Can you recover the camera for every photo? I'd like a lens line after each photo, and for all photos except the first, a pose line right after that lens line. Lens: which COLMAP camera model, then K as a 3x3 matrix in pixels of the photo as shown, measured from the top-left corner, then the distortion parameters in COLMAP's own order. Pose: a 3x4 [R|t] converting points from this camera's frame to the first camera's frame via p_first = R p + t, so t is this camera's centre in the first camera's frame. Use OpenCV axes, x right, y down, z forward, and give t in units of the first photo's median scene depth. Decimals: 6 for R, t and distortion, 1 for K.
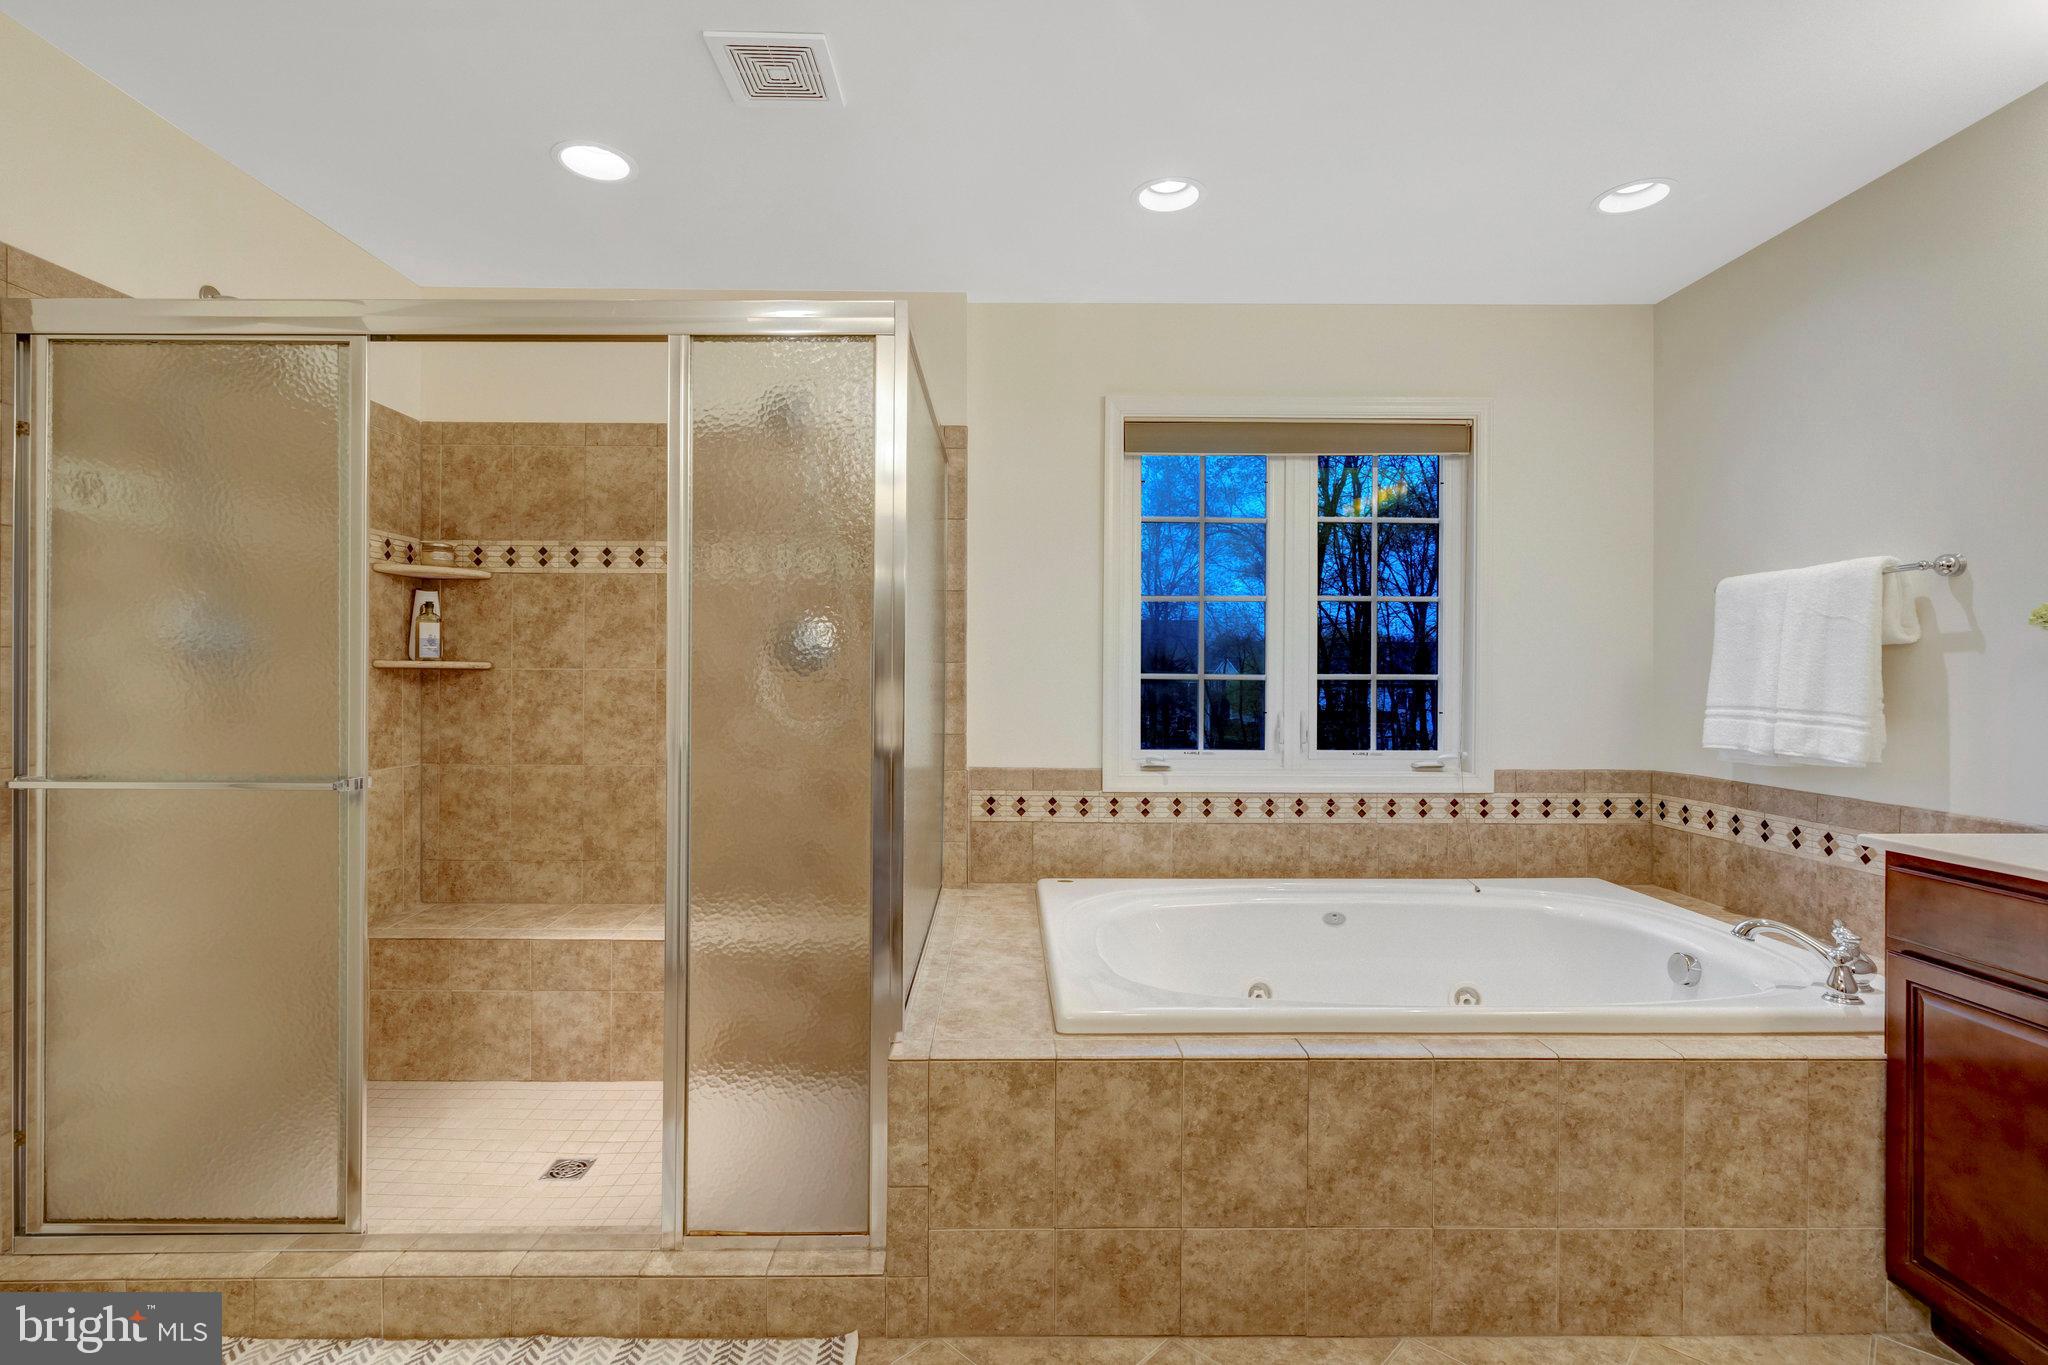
lens RADIAL K [[935.2, 0, 1017.4], [0, 935.2, 668.9], [0, 0, 1]] dist [-0.001828, 0.000333]
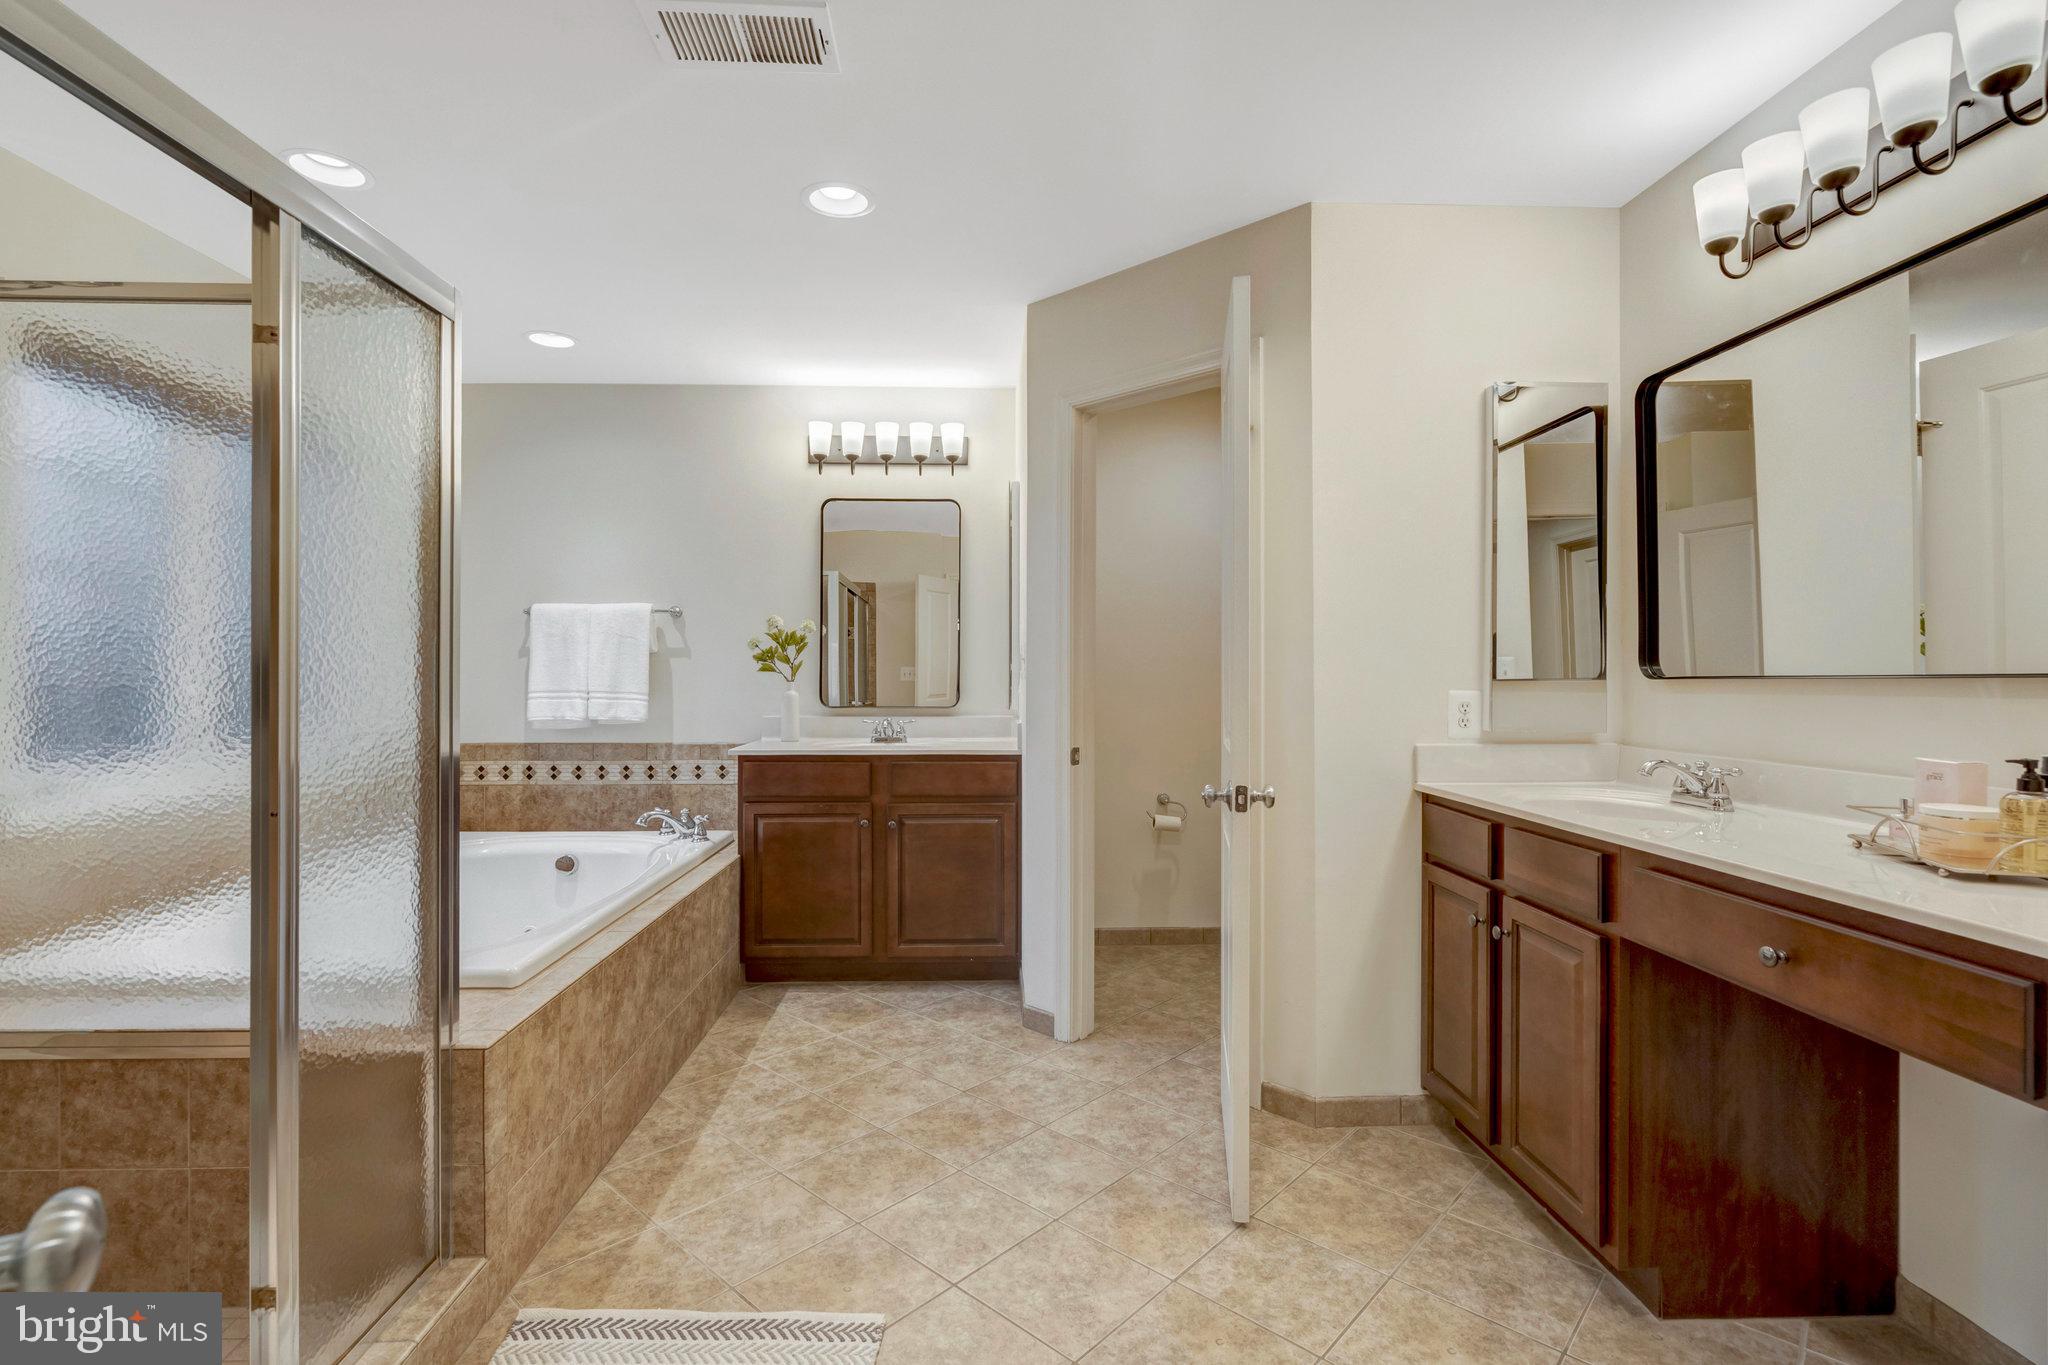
lens RADIAL K [[971.5, 0, 1014.7], [0, 971.5, 666.4], [0, 0, 1]] dist [0.002041, 0.000431]
pose [[-0.016269, -0.004868, 0.999856, -0.822711], [-0.006998, 0.999964, 0.004754, -0.012359], [-0.999843, -0.006919, -0.016302, 0.289520]]
